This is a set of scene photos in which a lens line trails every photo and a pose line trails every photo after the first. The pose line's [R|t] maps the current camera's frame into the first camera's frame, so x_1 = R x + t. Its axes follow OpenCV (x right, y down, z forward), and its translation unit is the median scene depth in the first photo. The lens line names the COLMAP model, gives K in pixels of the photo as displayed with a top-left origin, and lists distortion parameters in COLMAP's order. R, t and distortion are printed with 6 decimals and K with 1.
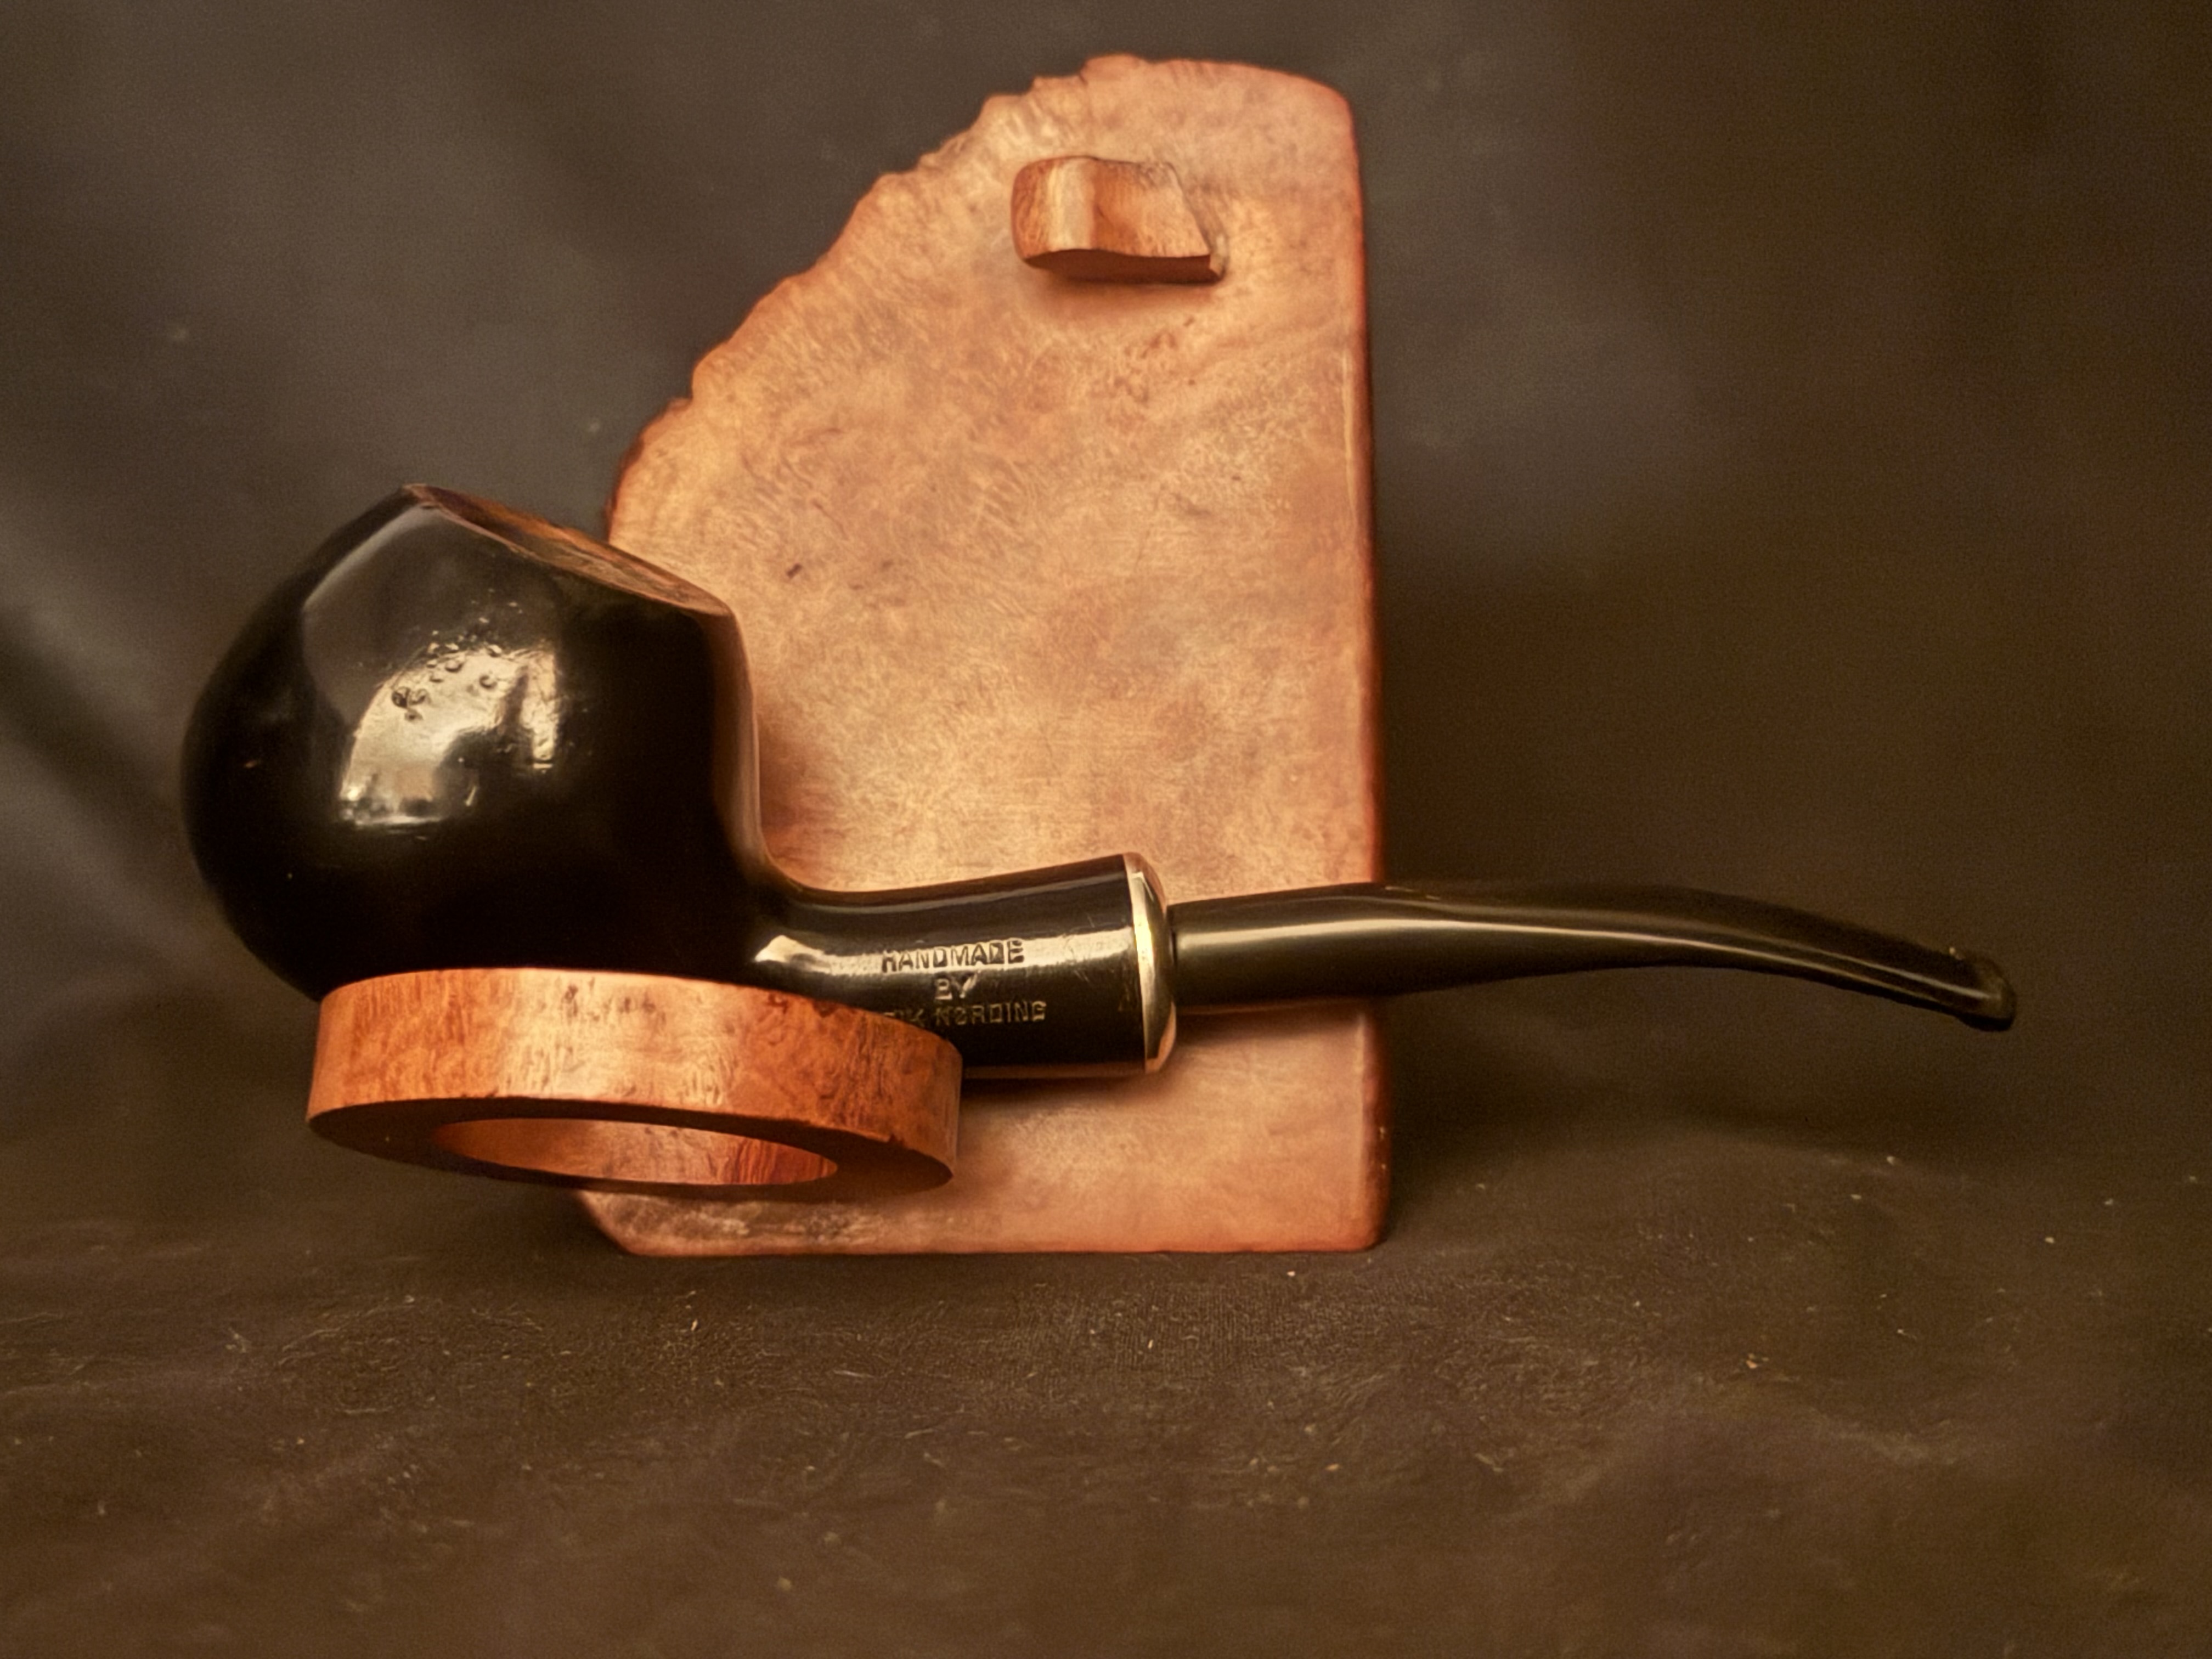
lens RADIAL K [[3292.4, 0, 1106.0], [0, 3292.4, 829.5], [0, 0, 1]] dist [0.176513, -0.459656]
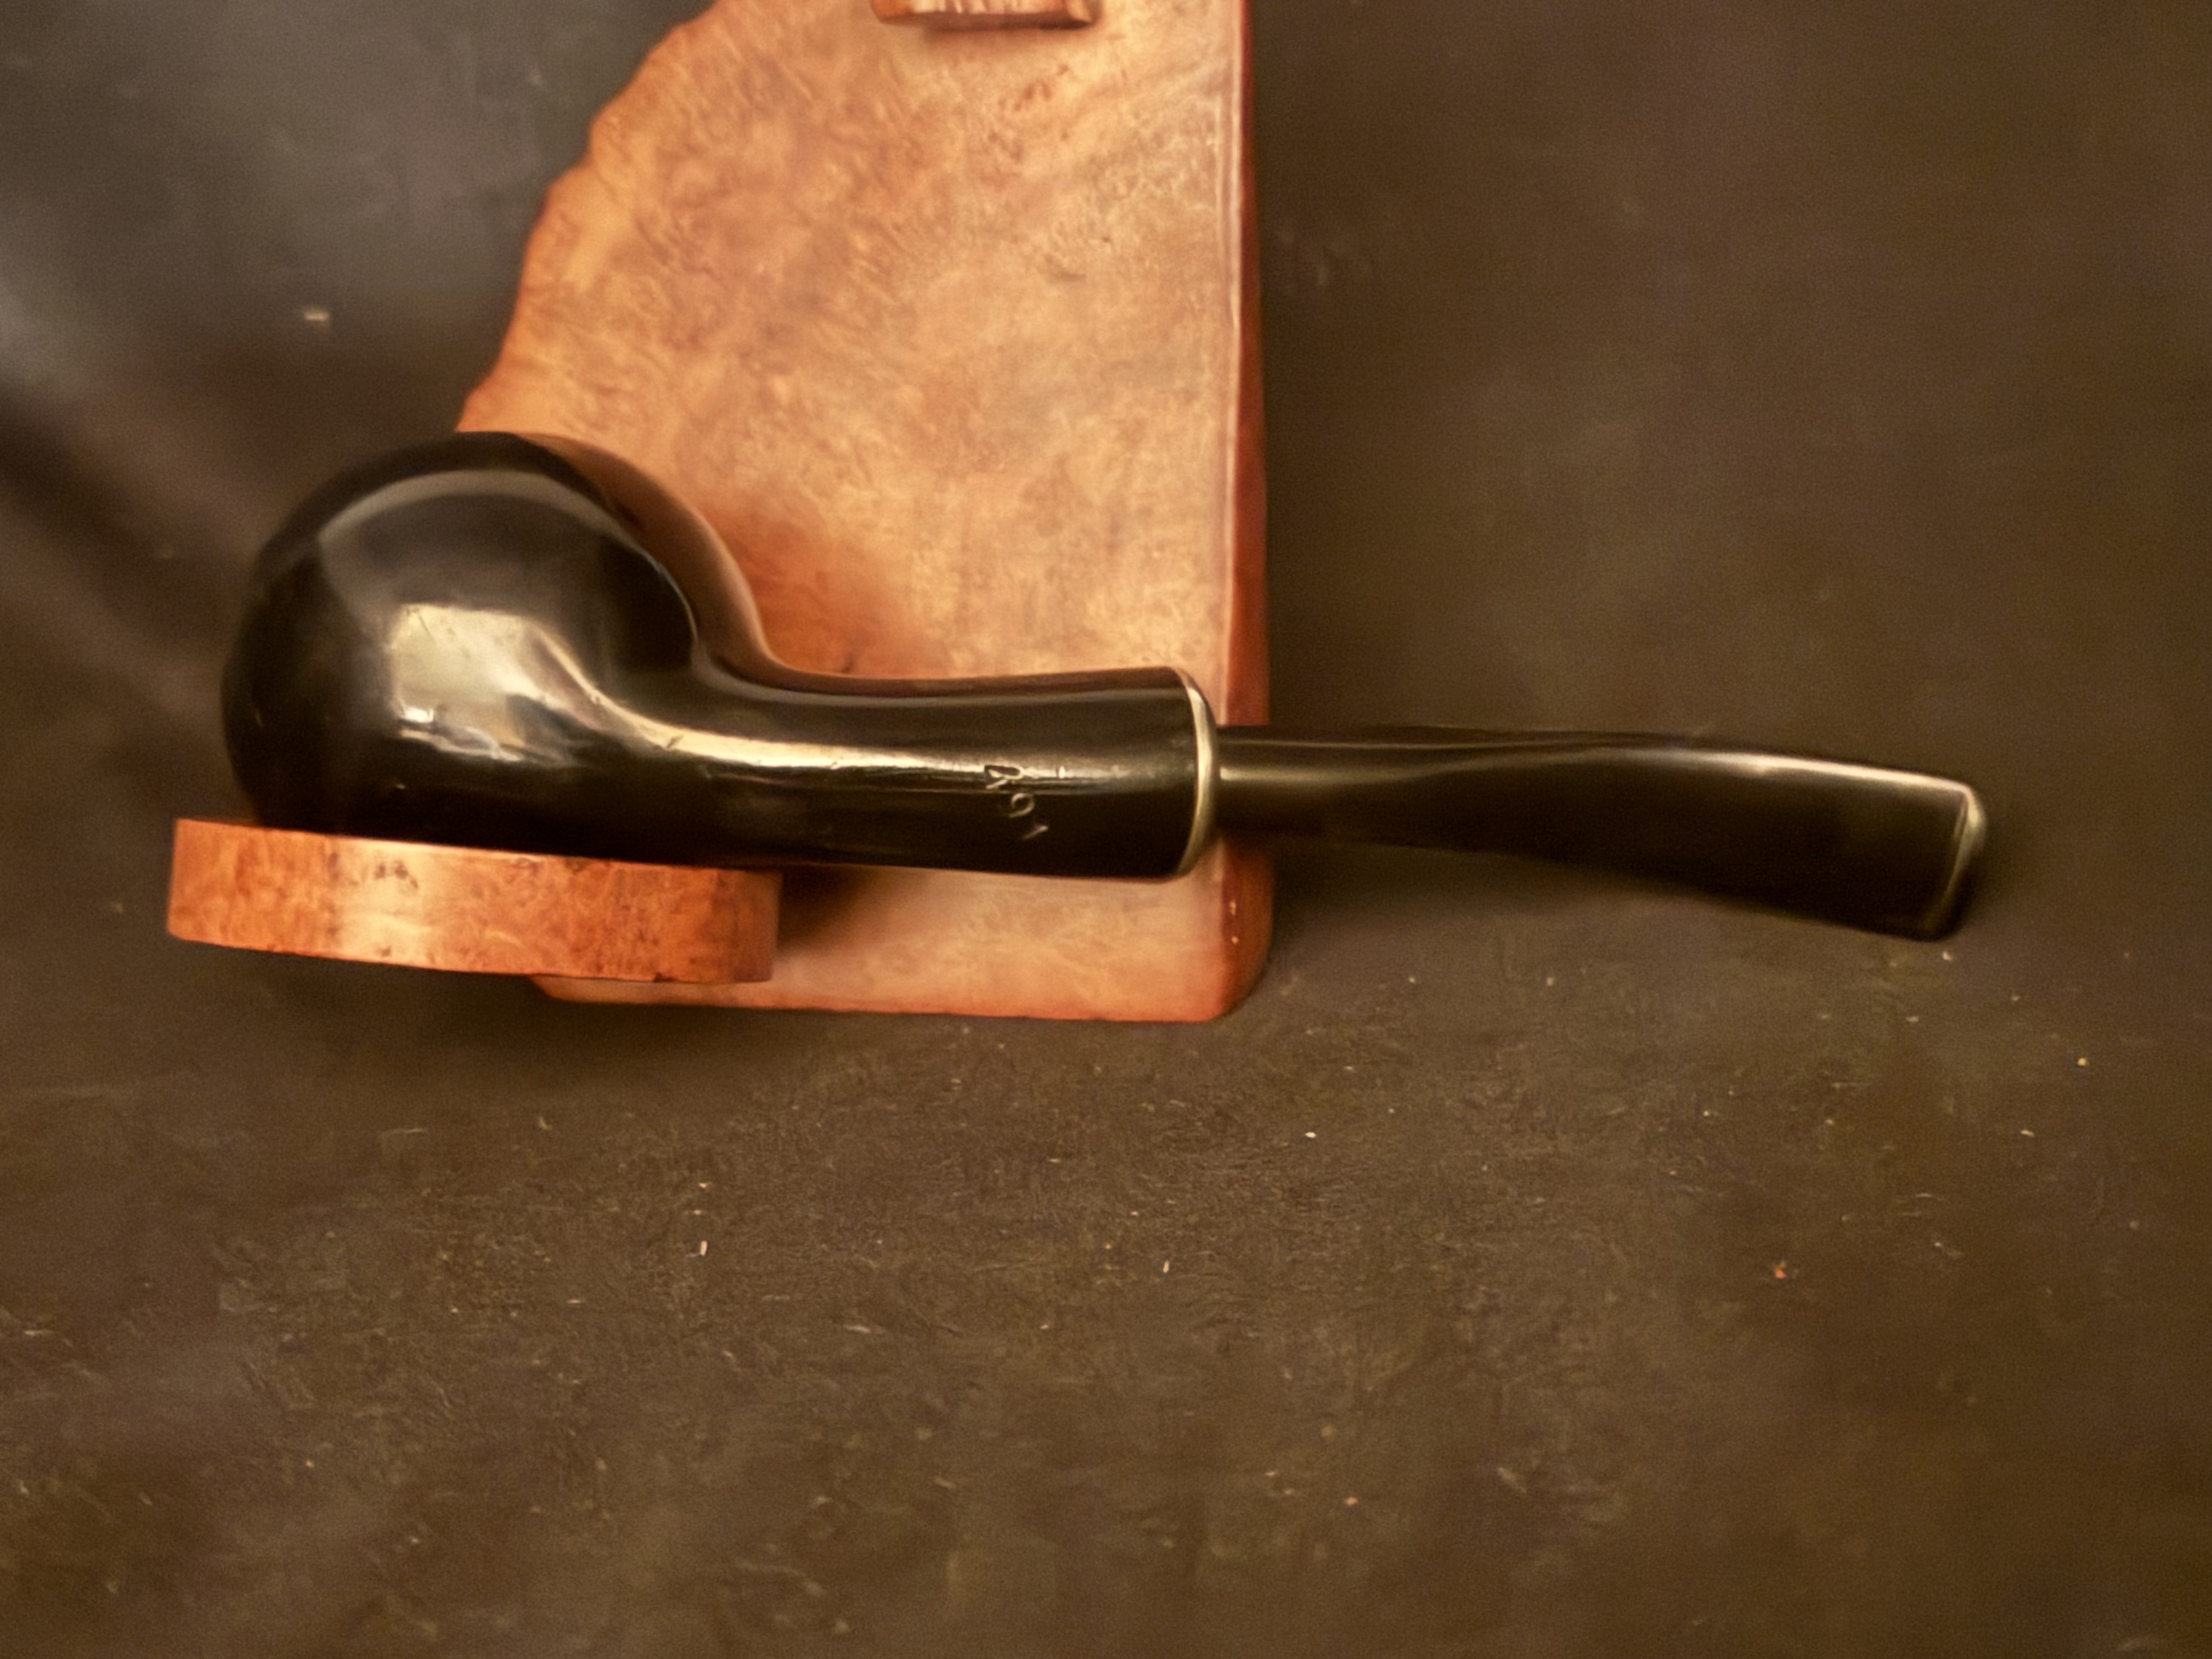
lens RADIAL K [[3292.4, 0, 1106.0], [0, 3292.4, 829.5], [0, 0, 1]] dist [0.176513, -0.459656]
pose [[0.975935, 0.020592, -0.217089, 0.256302], [0.030425, 0.972935, 0.229066, -0.160791], [0.215930, -0.230158, 0.948895, 0.025347]]
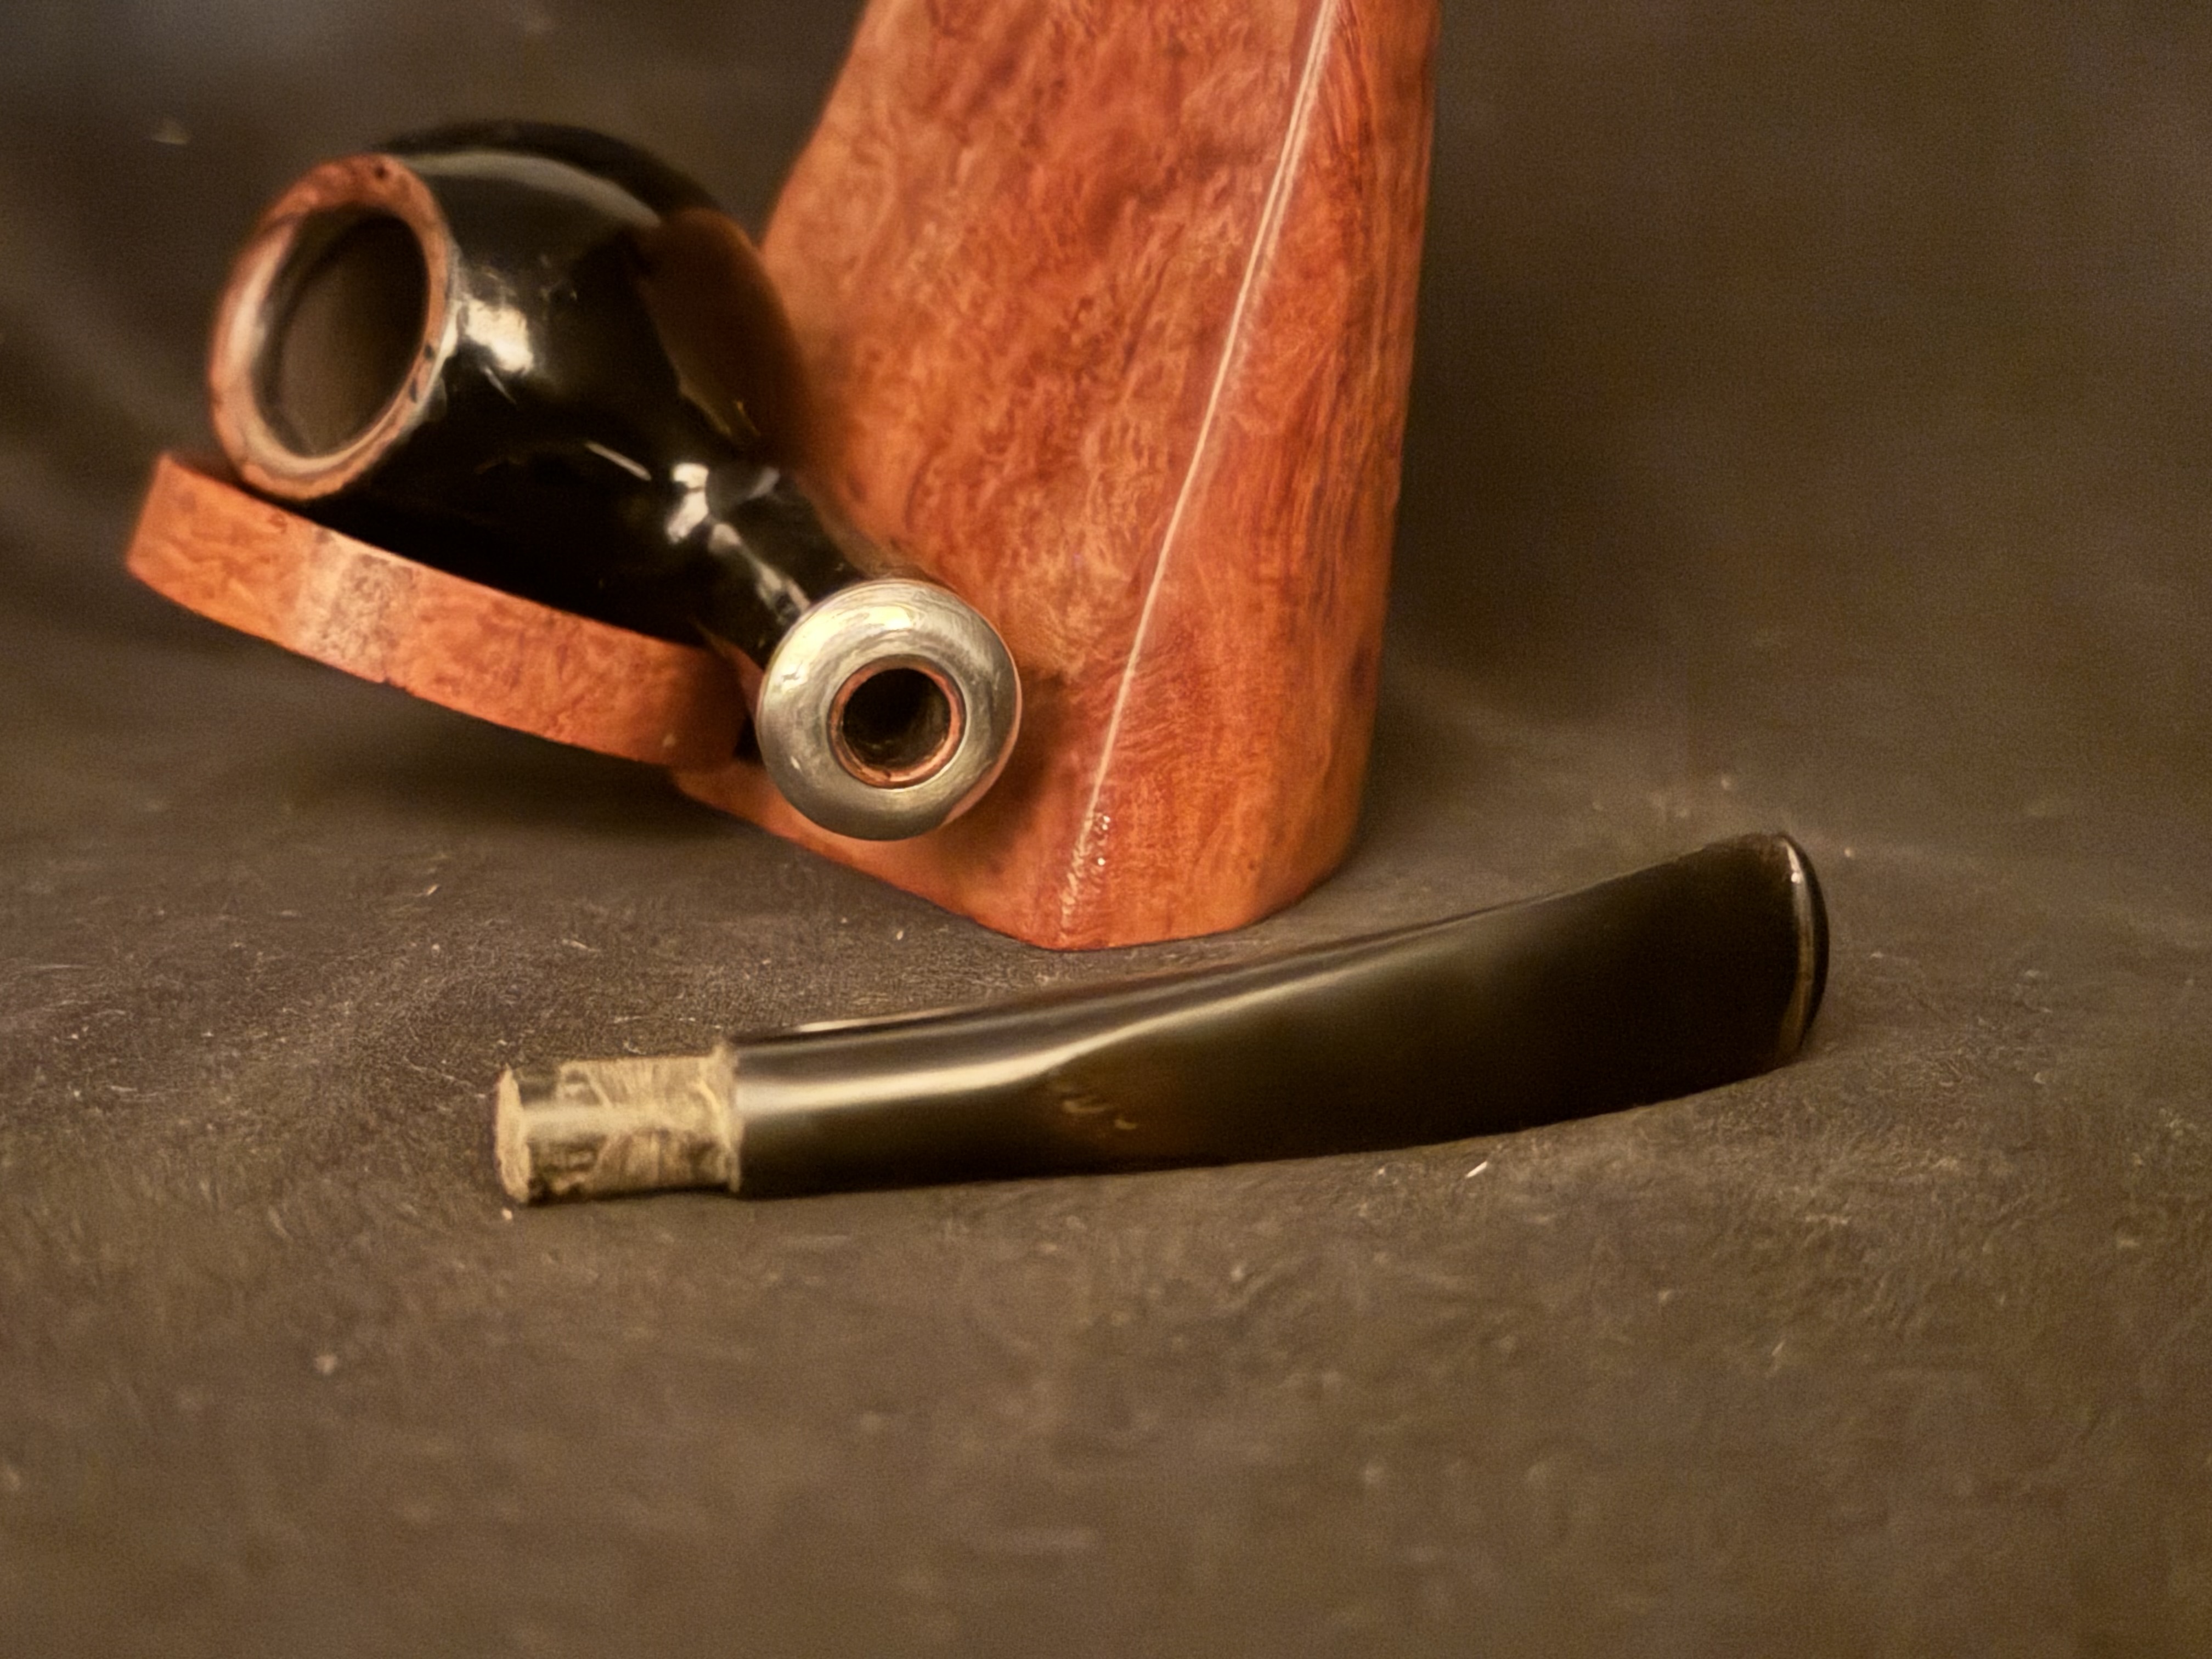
lens RADIAL K [[3292.4, 0, 1106.0], [0, 3292.4, 829.5], [0, 0, 1]] dist [0.176513, -0.459656]
pose [[0.563503, 0.200222, -0.801483, 0.713304], [-0.100114, 0.979585, 0.174327, -0.047209], [0.820025, -0.017994, 0.572045, 0.509191]]
